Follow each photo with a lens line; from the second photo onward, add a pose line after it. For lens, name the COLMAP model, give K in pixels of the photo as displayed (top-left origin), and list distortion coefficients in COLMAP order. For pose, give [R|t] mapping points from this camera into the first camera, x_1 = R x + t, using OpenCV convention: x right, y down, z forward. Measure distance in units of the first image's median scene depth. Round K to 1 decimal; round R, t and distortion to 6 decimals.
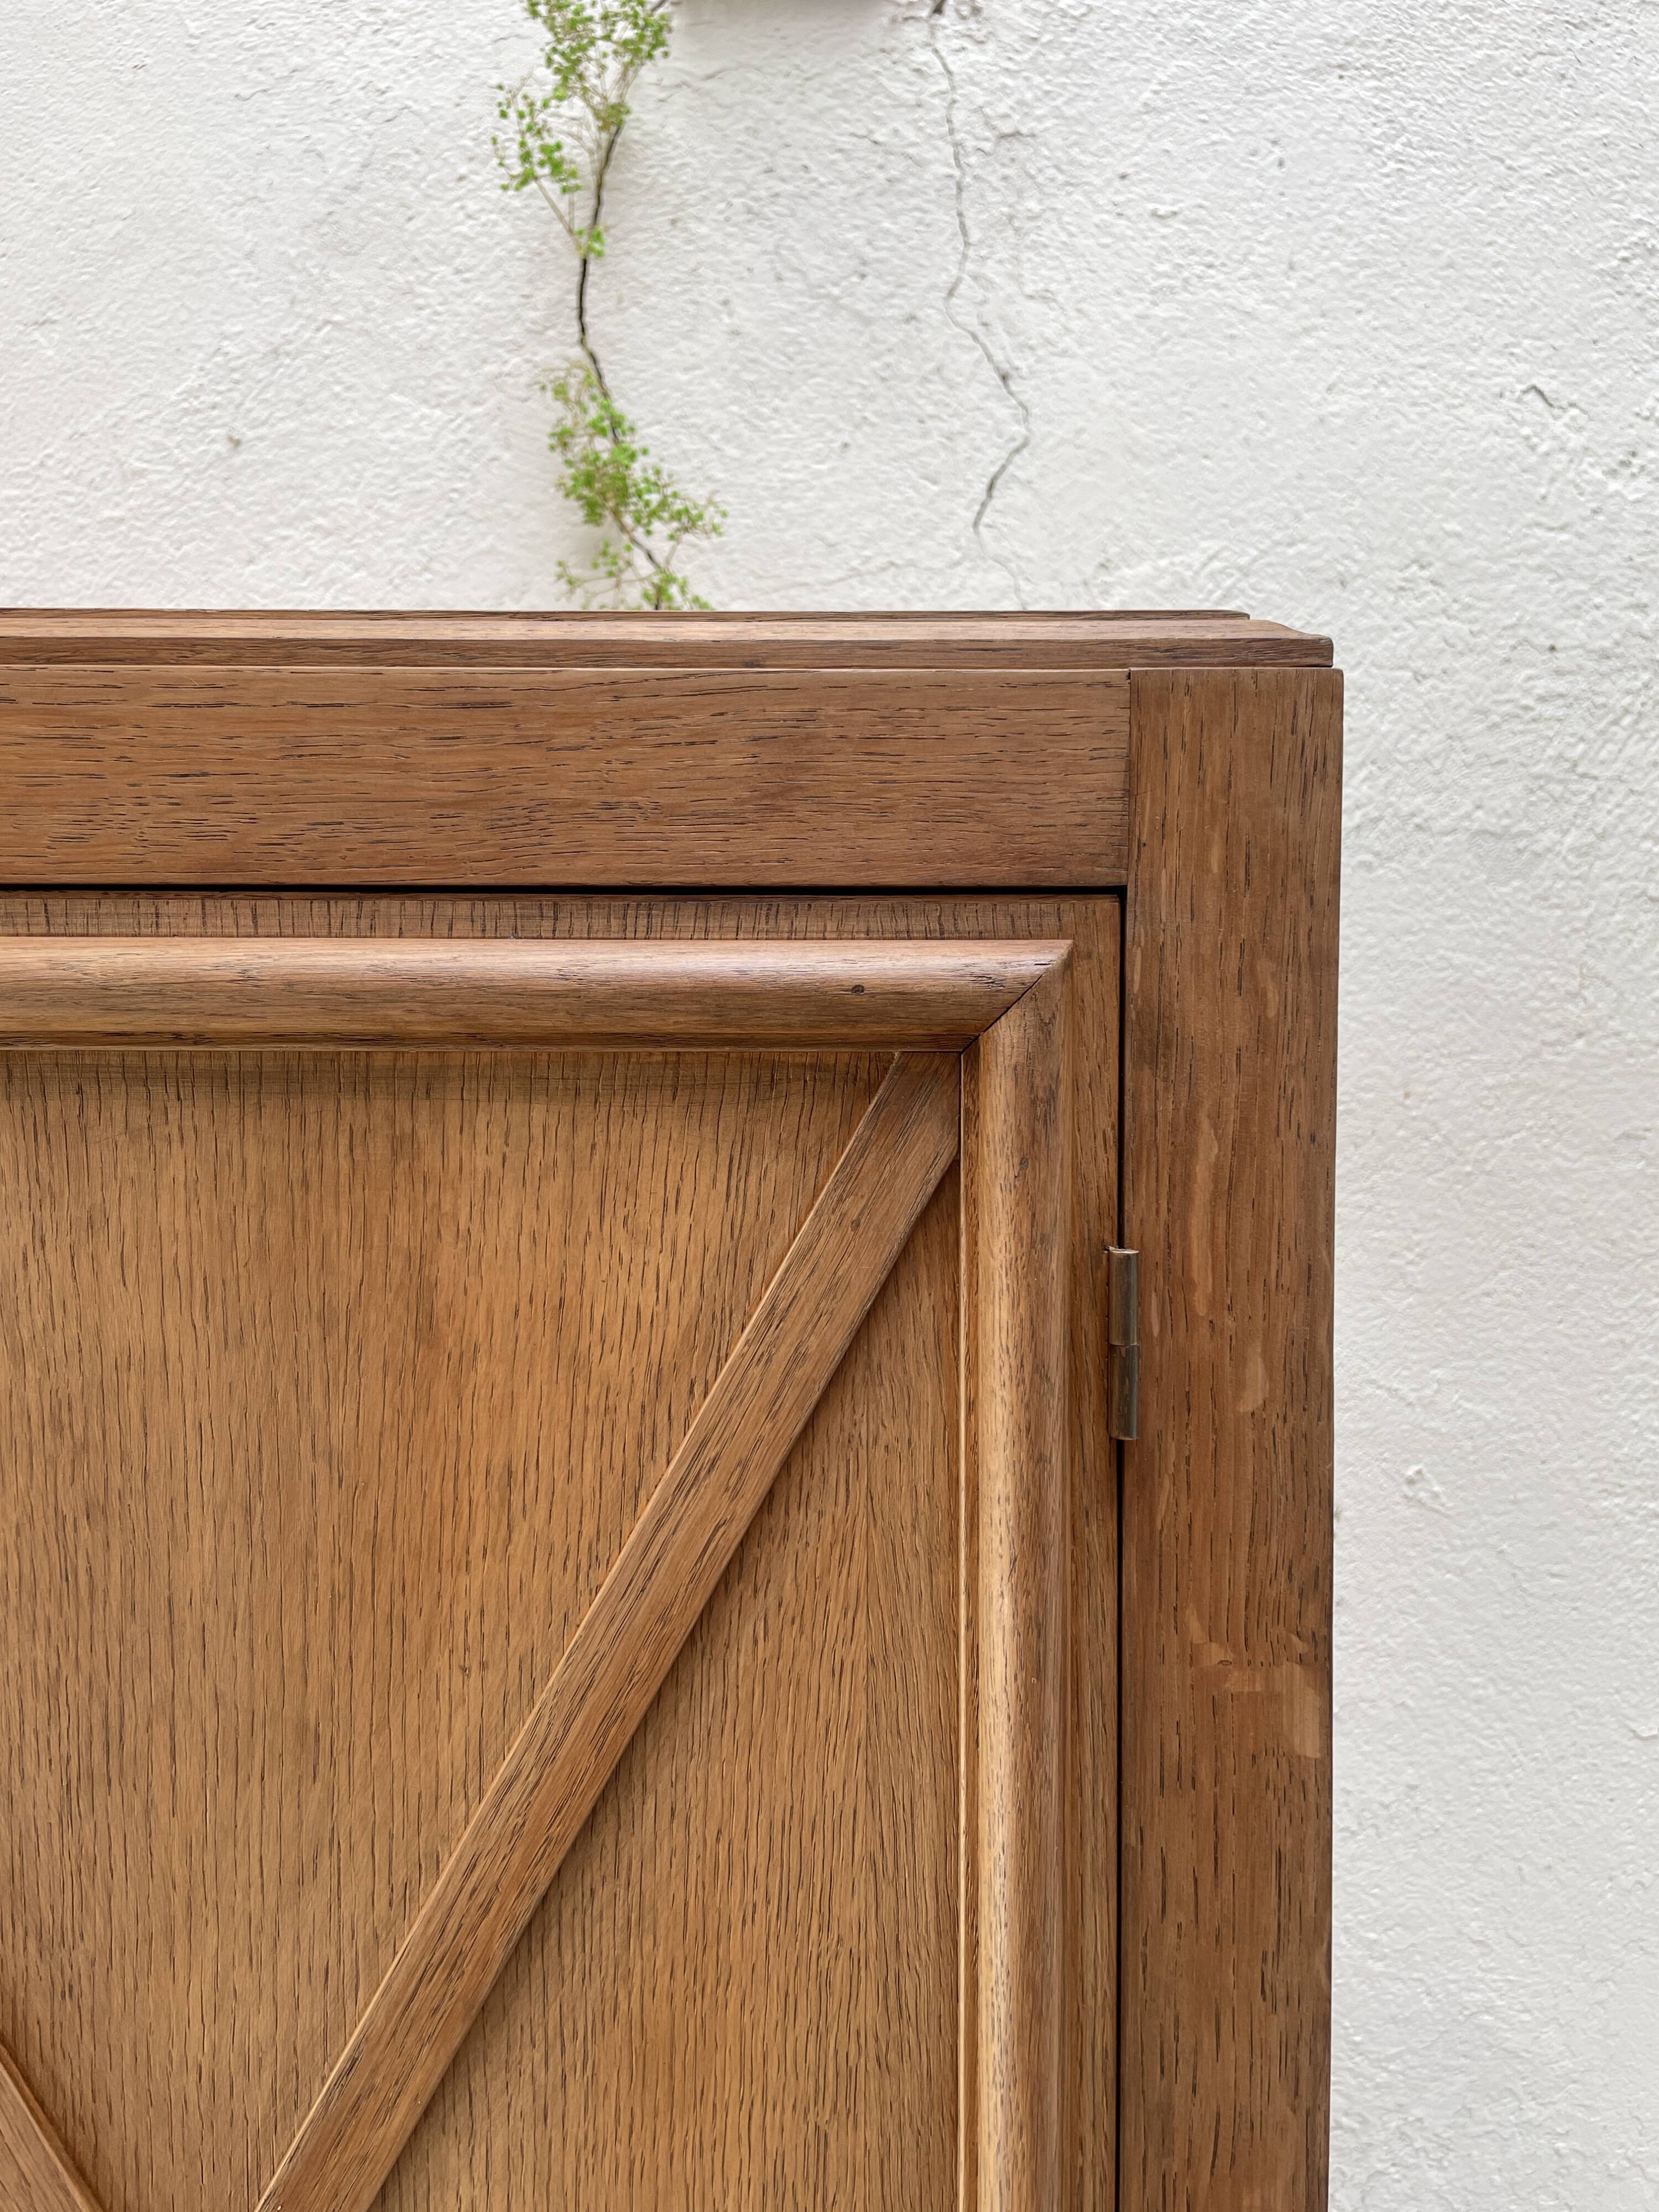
lens RADIAL K [[1691.6, 0, 829.7], [0, 1691.6, 1113.5], [0, 0, 1]] dist [0.083817, -0.111619]
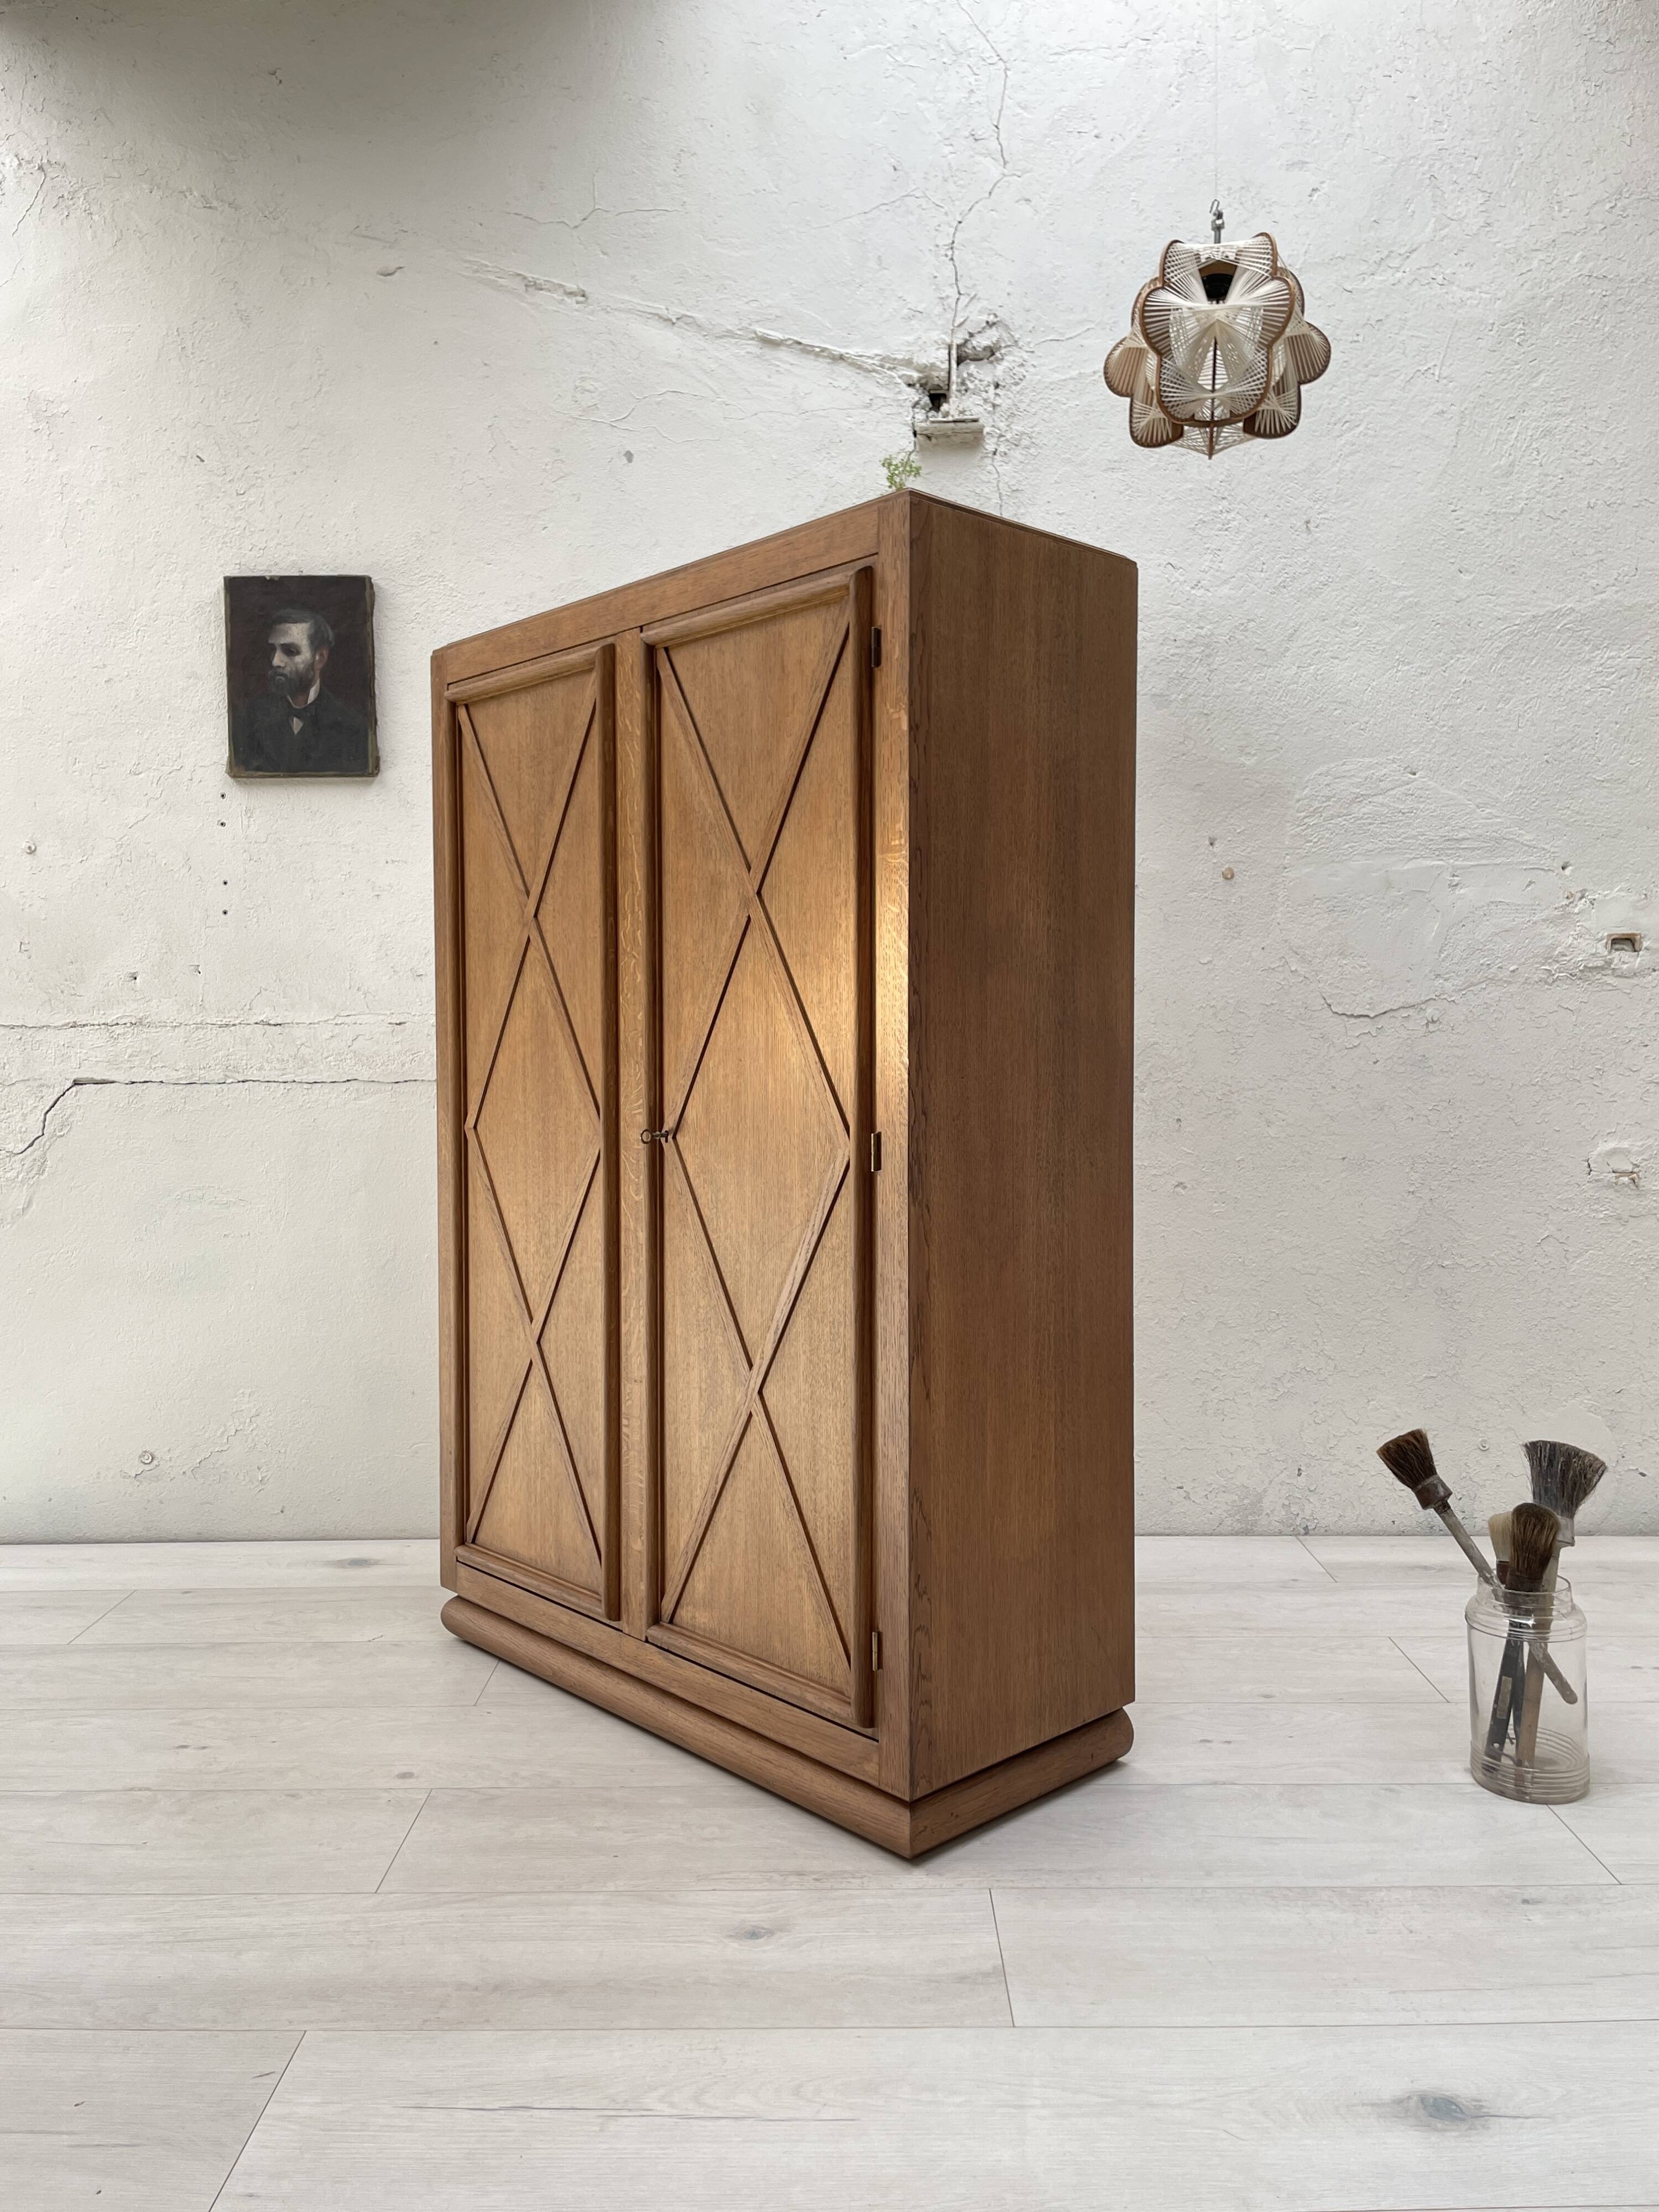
lens RADIAL K [[1691.6, 0, 826.9], [0, 1691.6, 1094.4], [0, 0, 1]] dist [0.083817, -0.111619]
pose [[0.999978, -0.004833, -0.004435, -0.274568], [0.004883, 0.999925, 0.011188, 0.623585], [0.004381, -0.011209, 0.999928, -2.537628]]
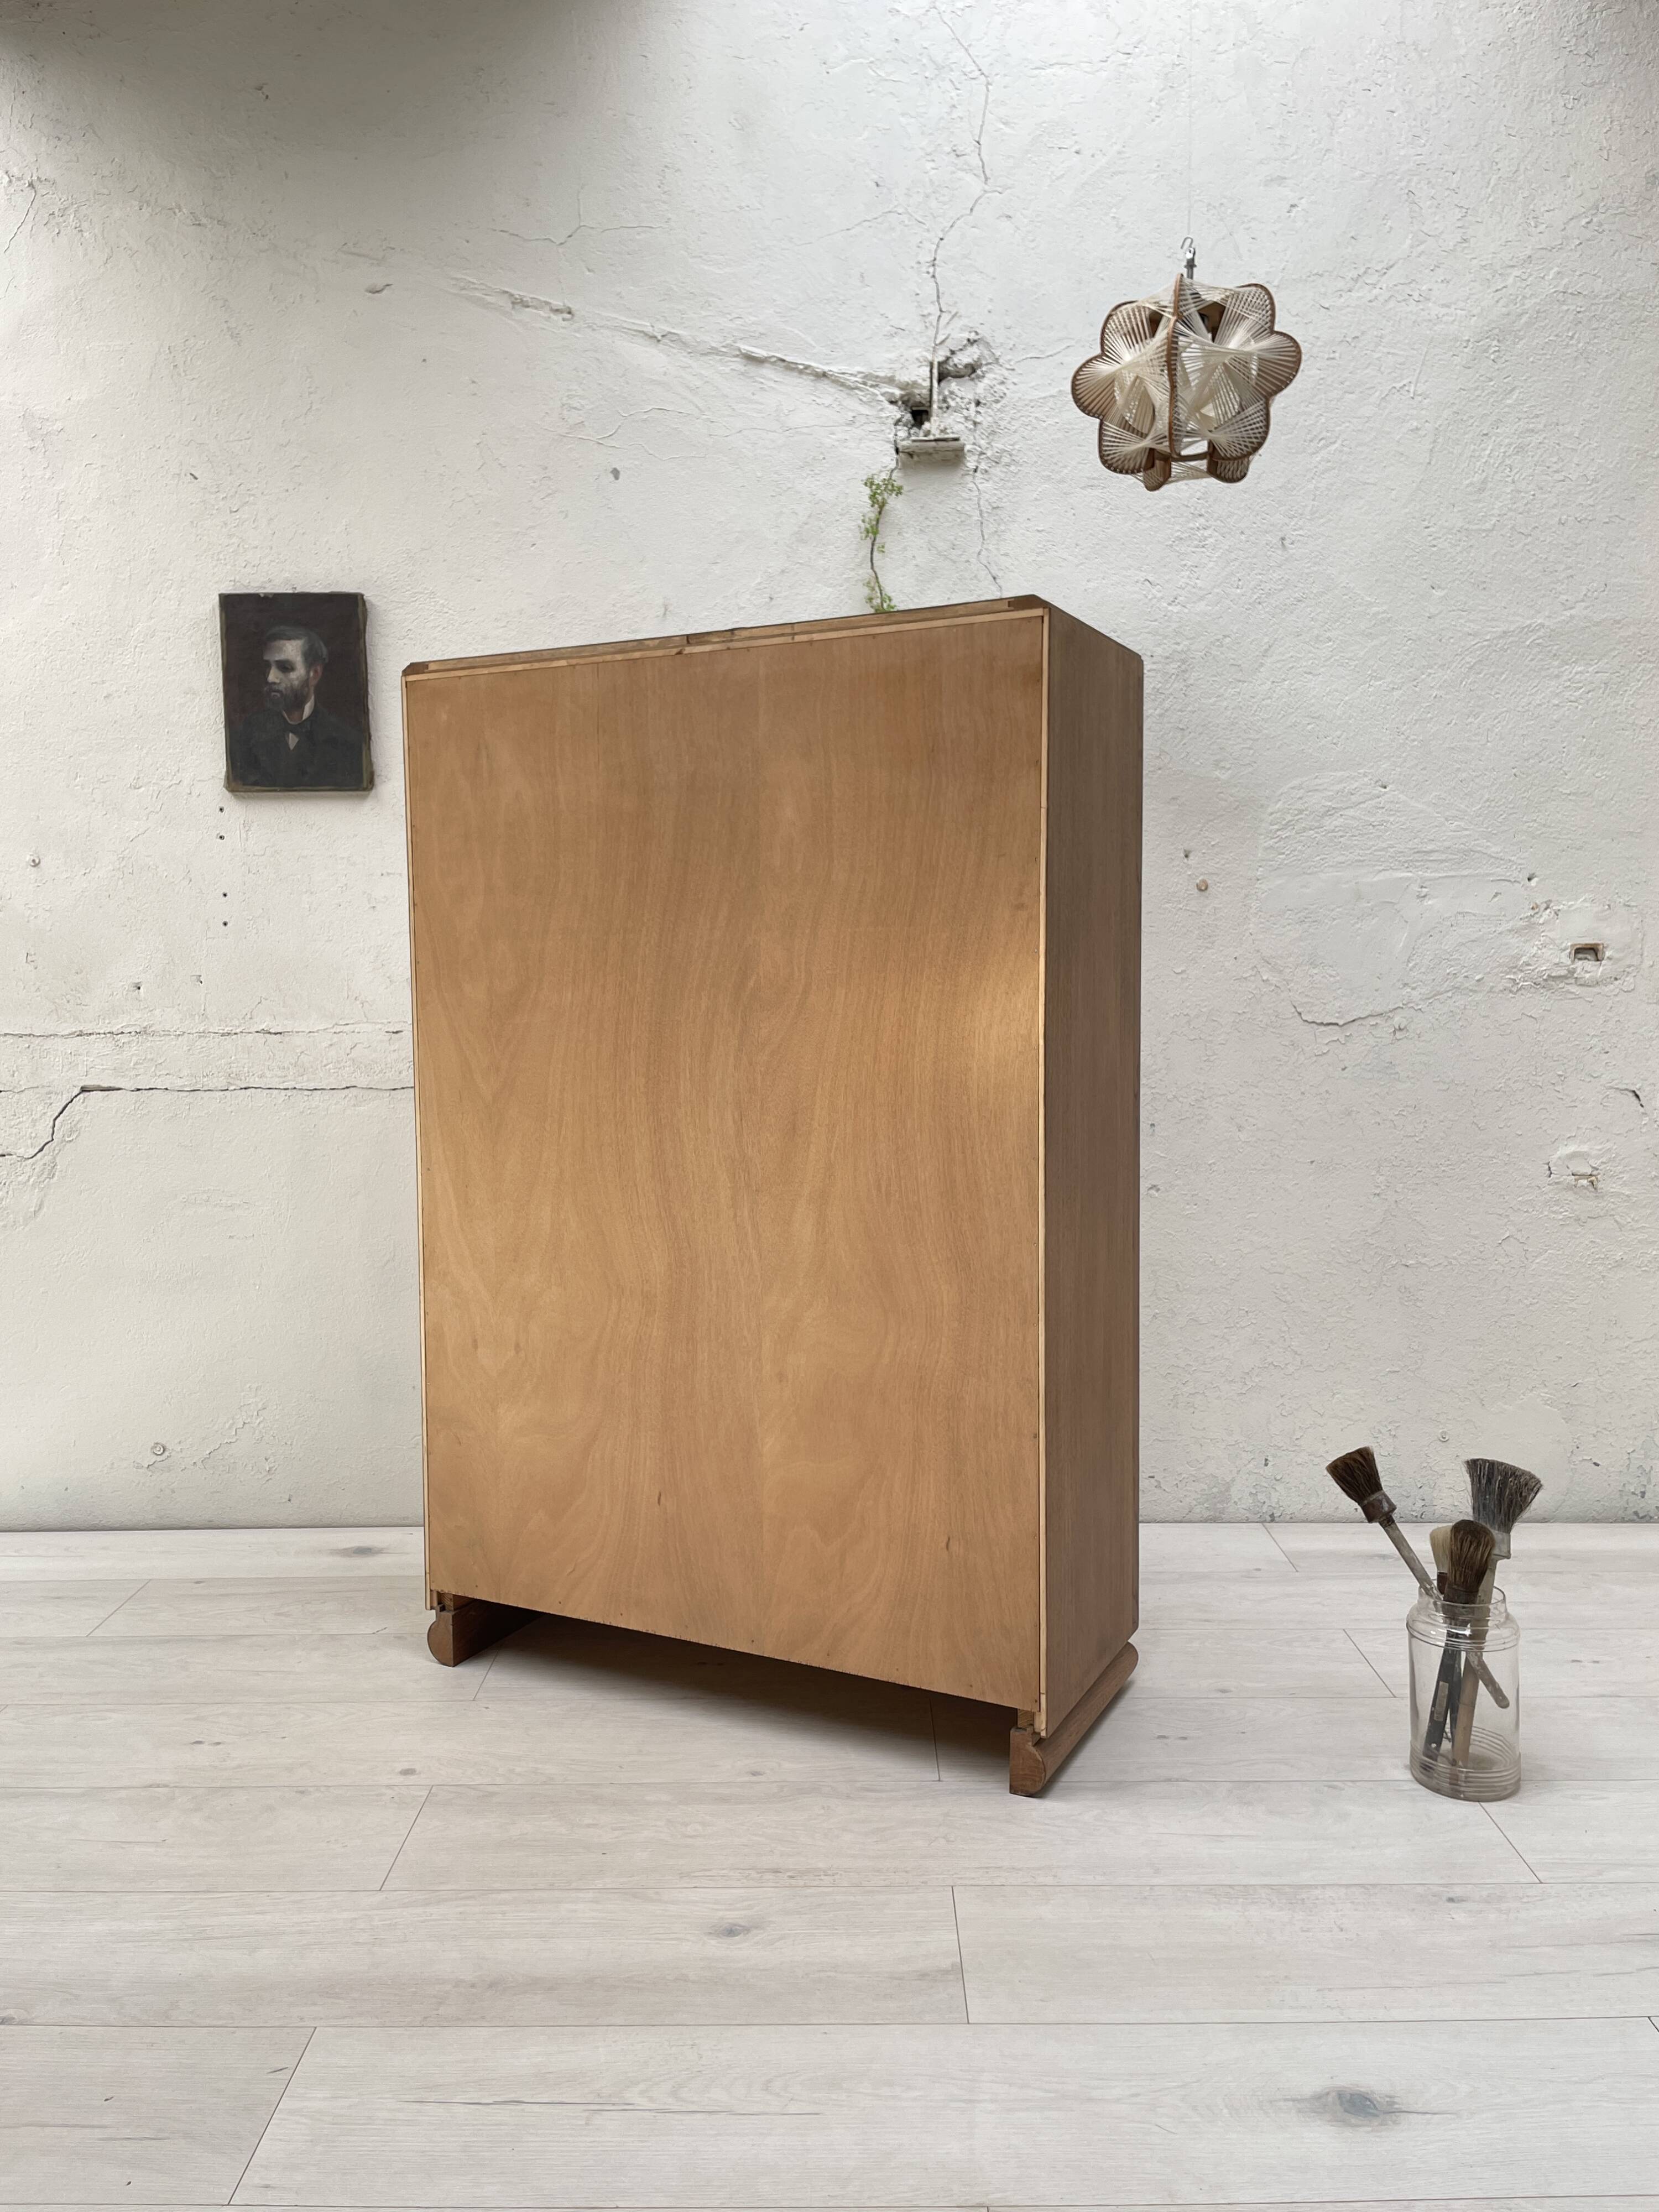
lens RADIAL K [[1693.1, 0, 828.4], [0, 1693.1, 1099.3], [0, 0, 1]] dist [0.080104, -0.107130]
pose [[0.999968, -0.005496, -0.005869, -0.231925], [0.005802, 0.998553, 0.053468, 0.462373], [0.005566, -0.053501, 0.998552, -2.645411]]
